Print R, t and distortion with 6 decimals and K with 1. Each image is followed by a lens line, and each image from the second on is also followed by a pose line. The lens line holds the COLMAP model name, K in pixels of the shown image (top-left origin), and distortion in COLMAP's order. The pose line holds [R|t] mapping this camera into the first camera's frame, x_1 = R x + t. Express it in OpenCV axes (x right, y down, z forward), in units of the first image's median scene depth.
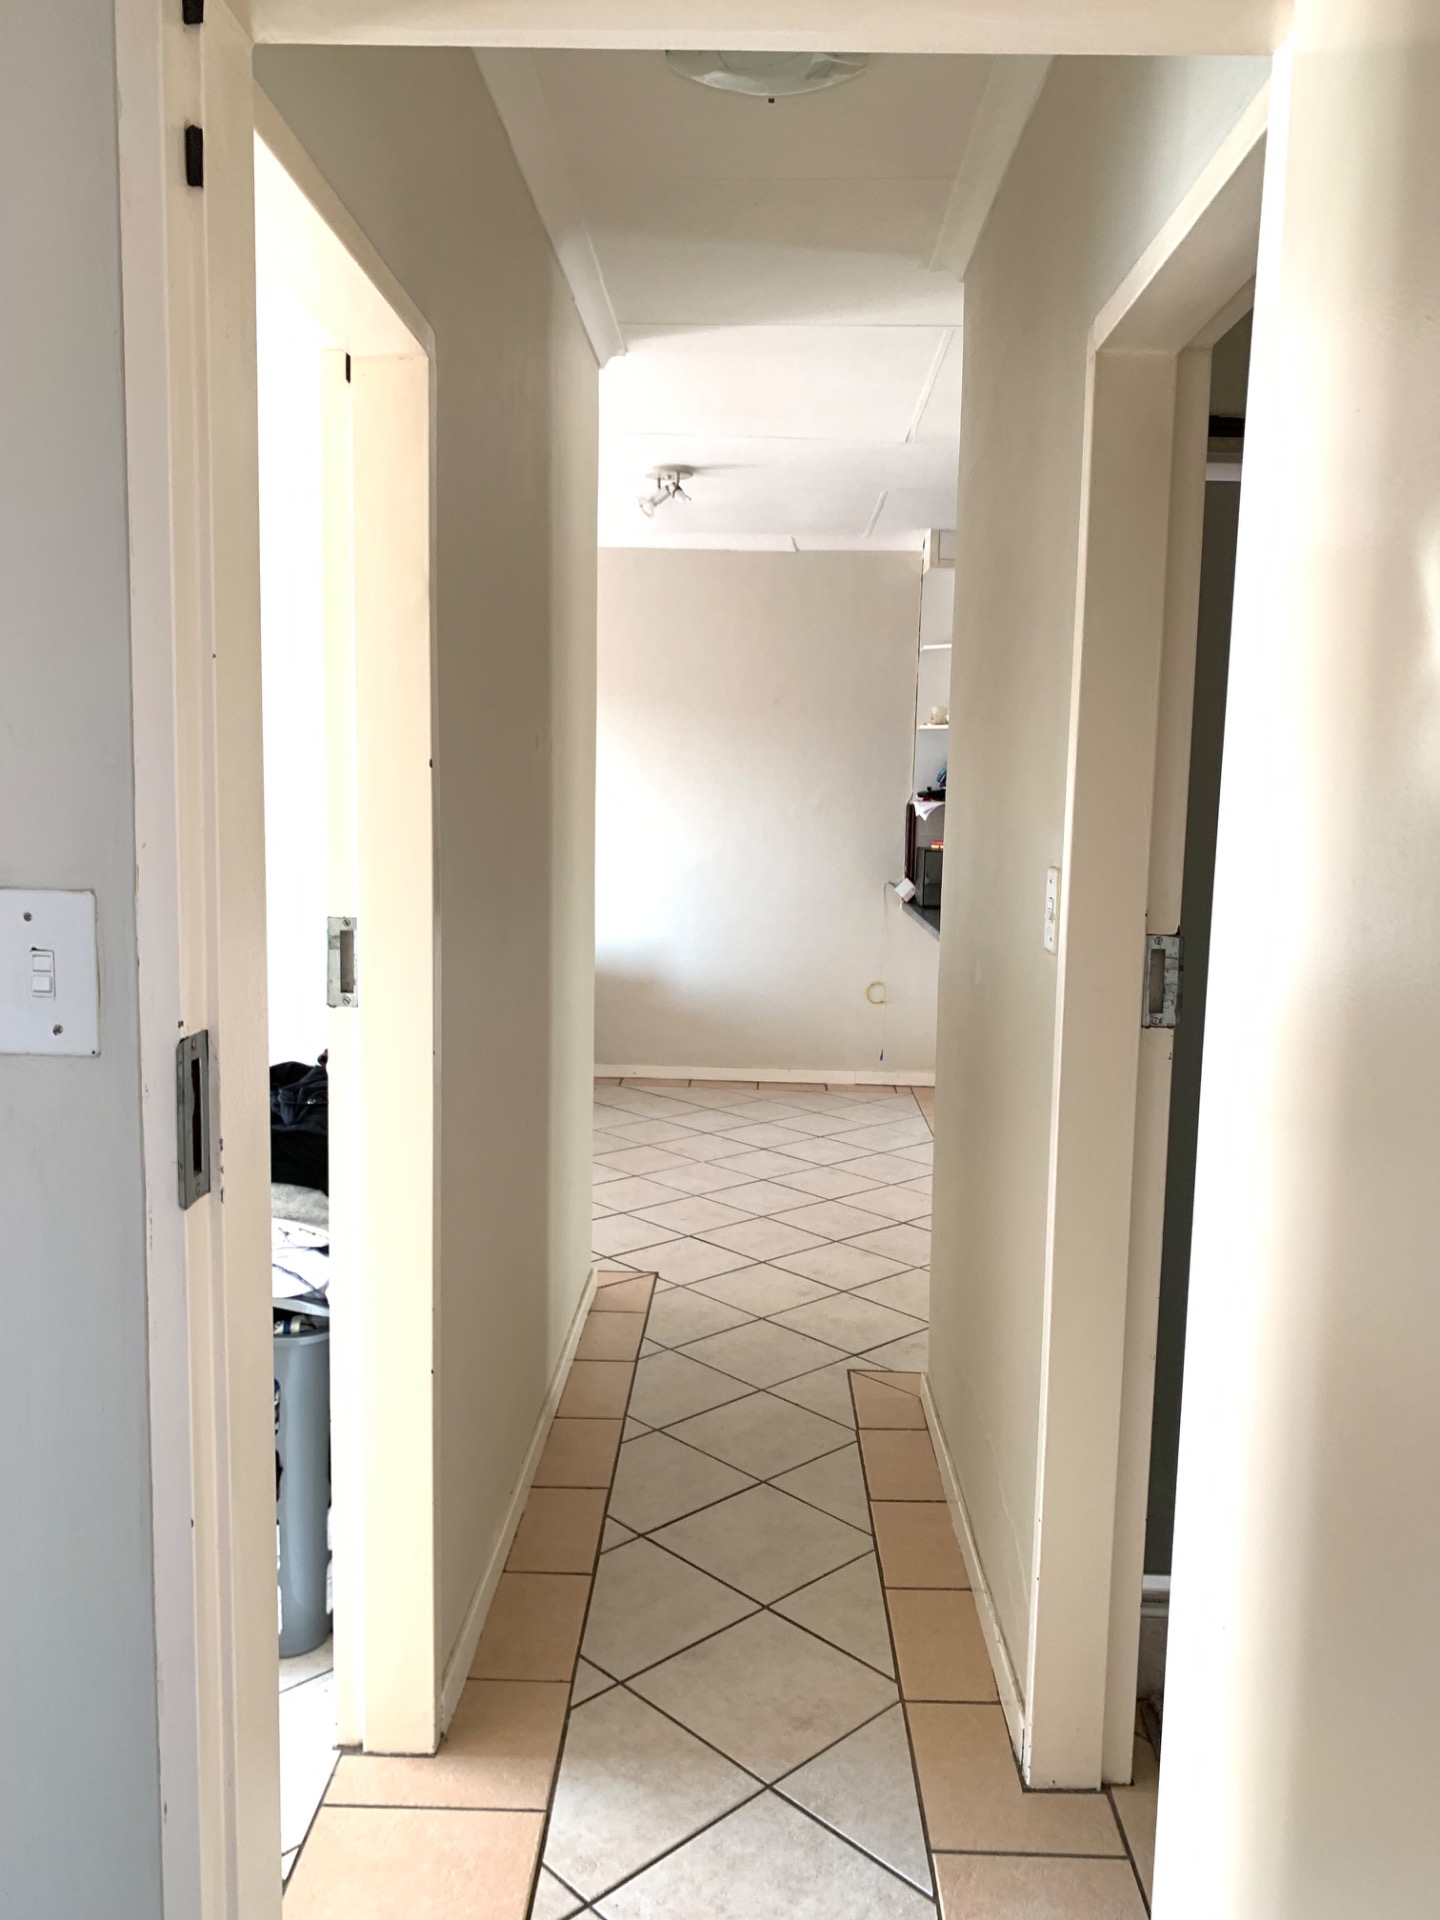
lens RADIAL K [[1496.5, 0, 719.9], [0, 1496.5, 957.7], [0, 0, 1]] dist [0.030715, -0.055516]
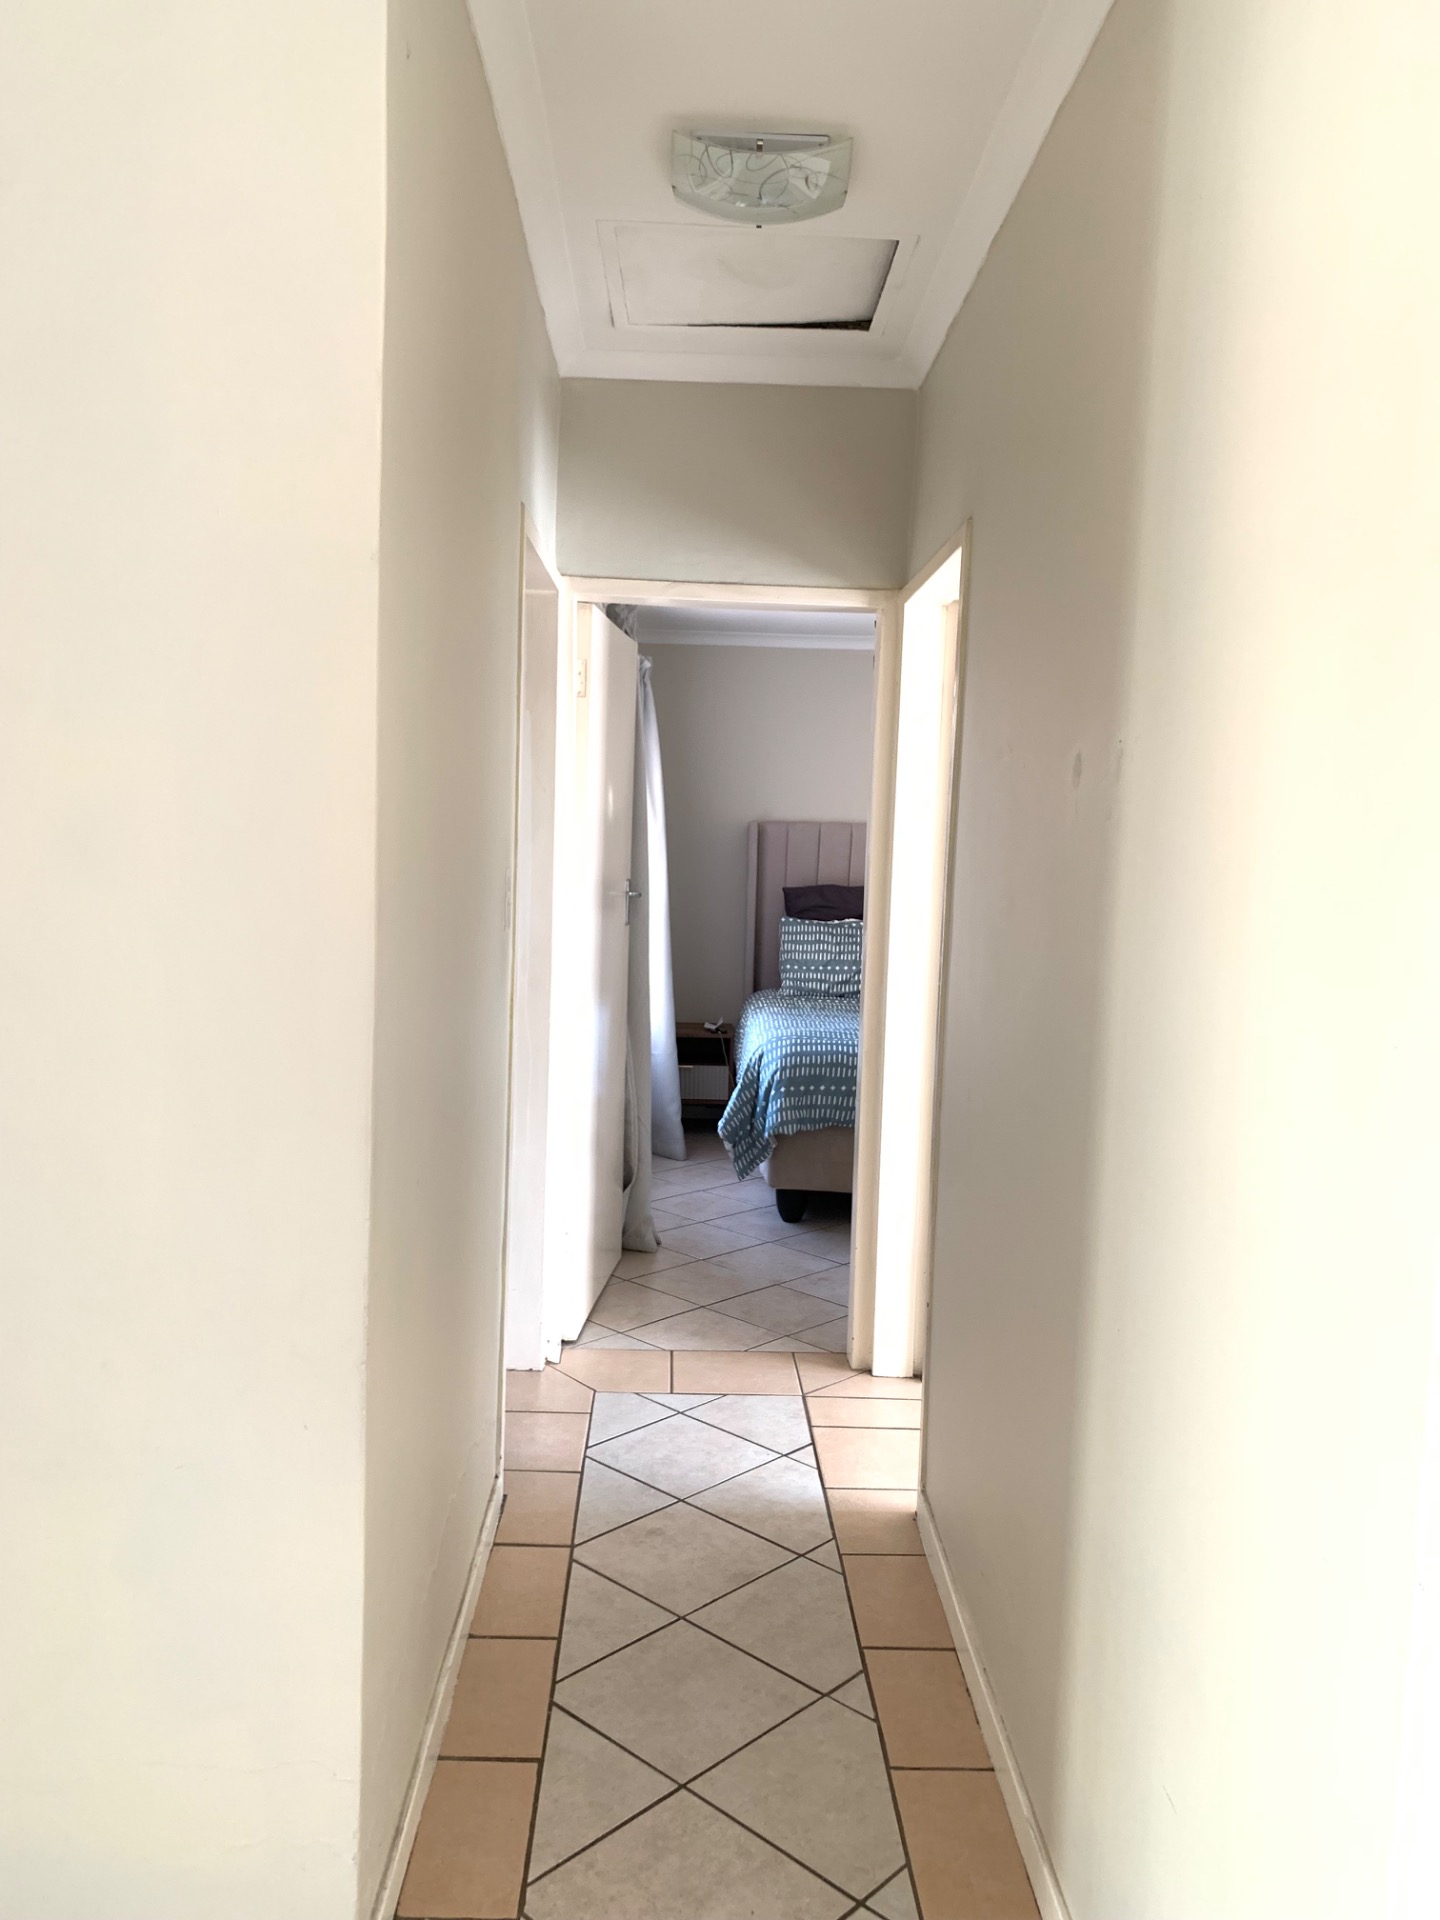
lens RADIAL K [[1496.5, 0, 721.0], [0, 1496.5, 960.6], [0, 0, 1]] dist [0.030715, -0.055516]
pose [[-0.998002, -0.033155, -0.053779, 0.082635], [-0.043503, 0.977918, 0.204410, -0.244094], [0.045814, 0.206341, -0.977407, 2.137364]]
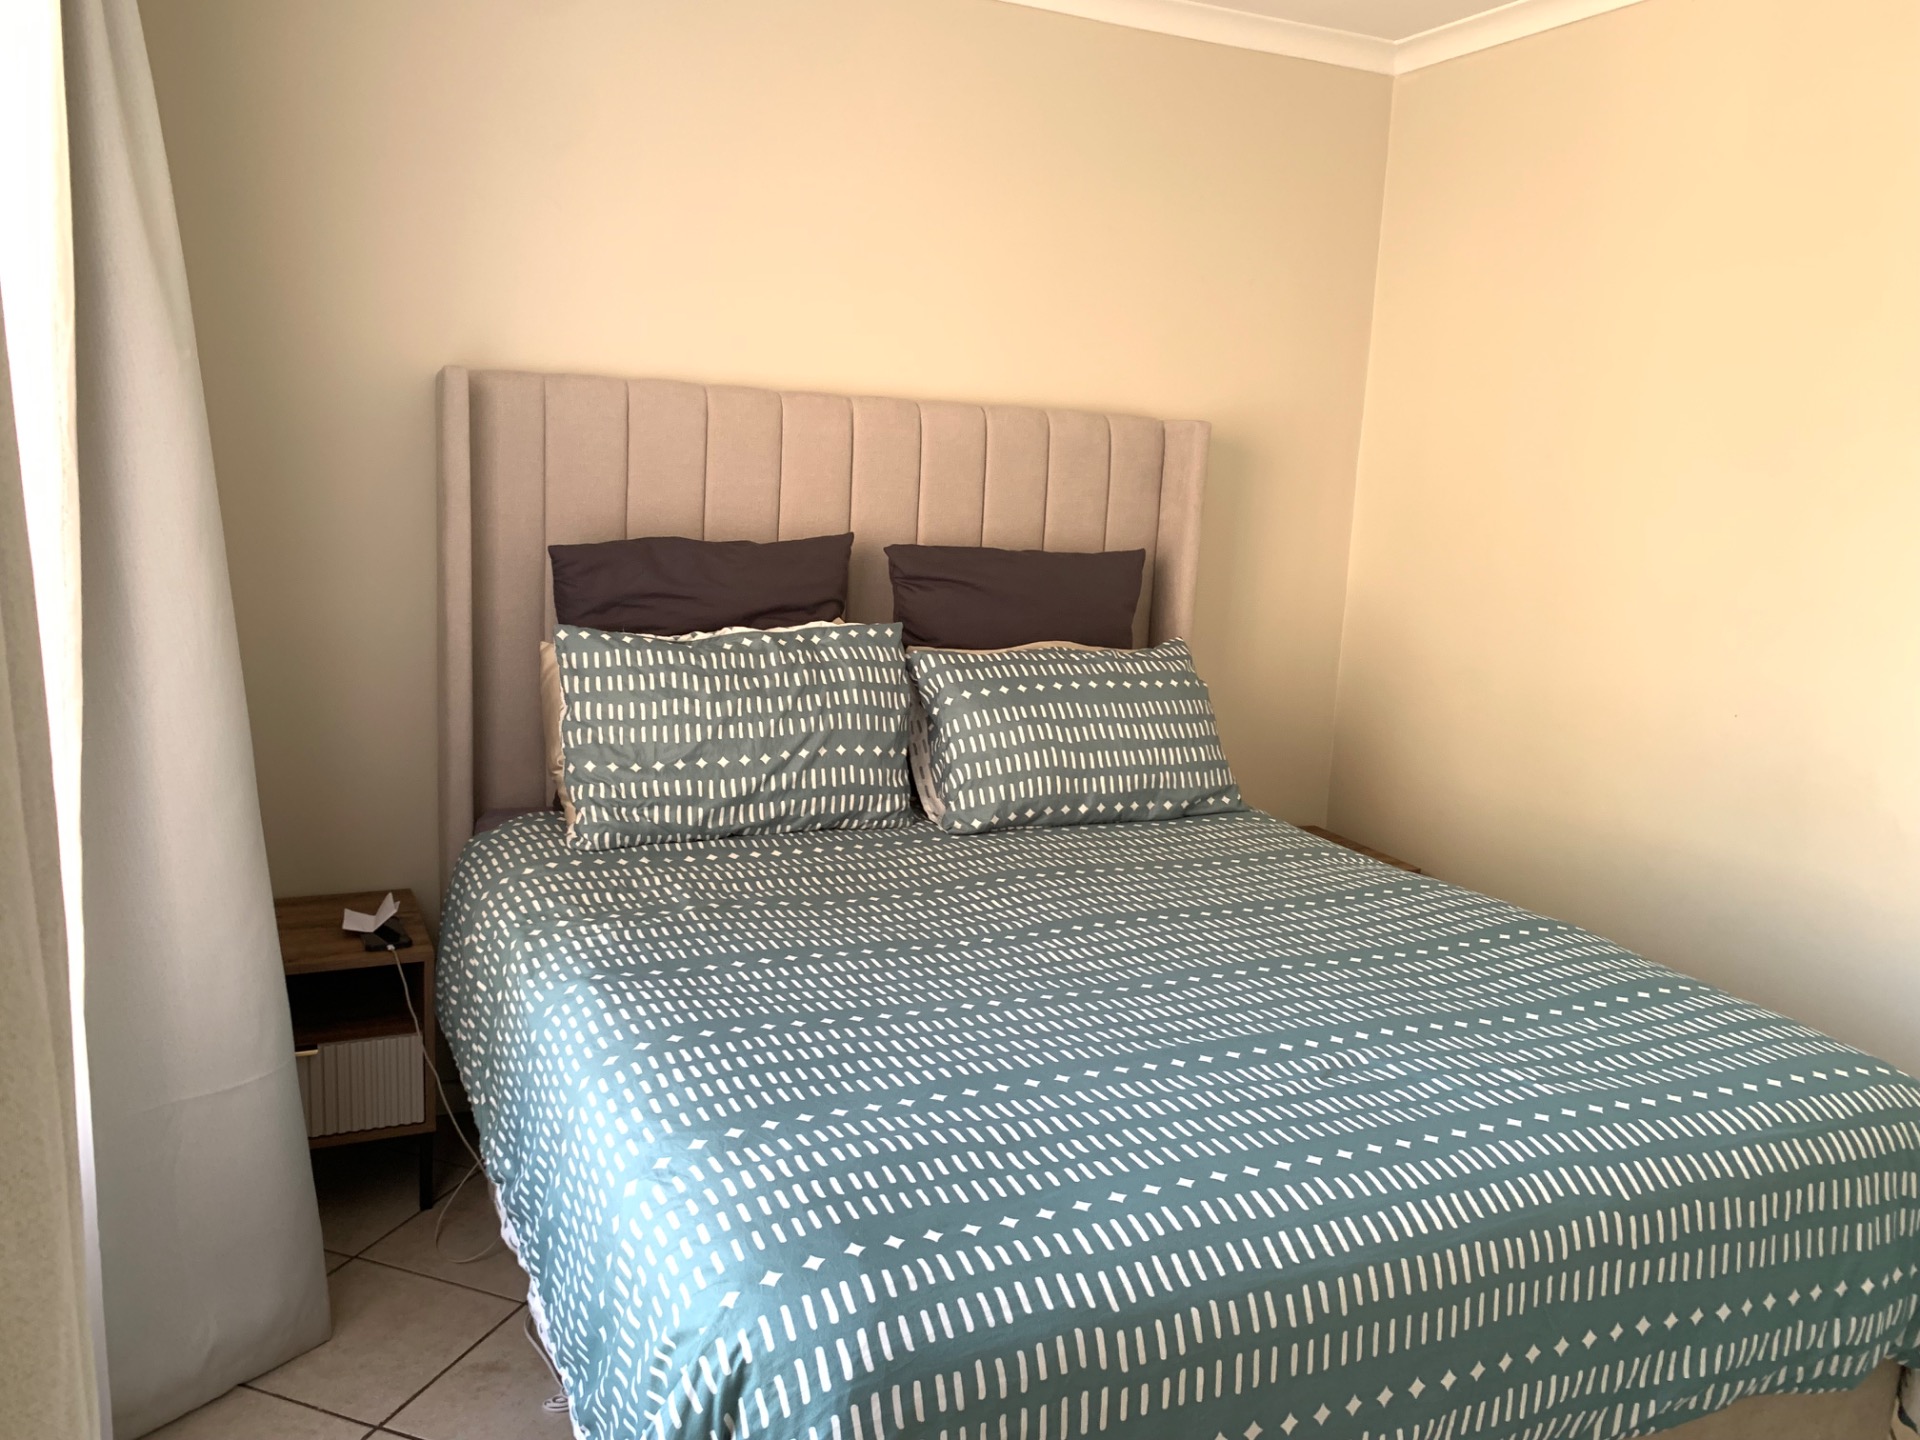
lens RADIAL K [[1496.5, 0, 955.4], [0, 1496.5, 719.6], [0, 0, 1]] dist [0.030715, -0.055516]
pose [[-0.892382, 0.028067, -0.450406, 0.069422], [-0.097700, 0.962378, 0.253543, -0.156788], [0.440577, 0.270262, -0.856067, 1.556882]]
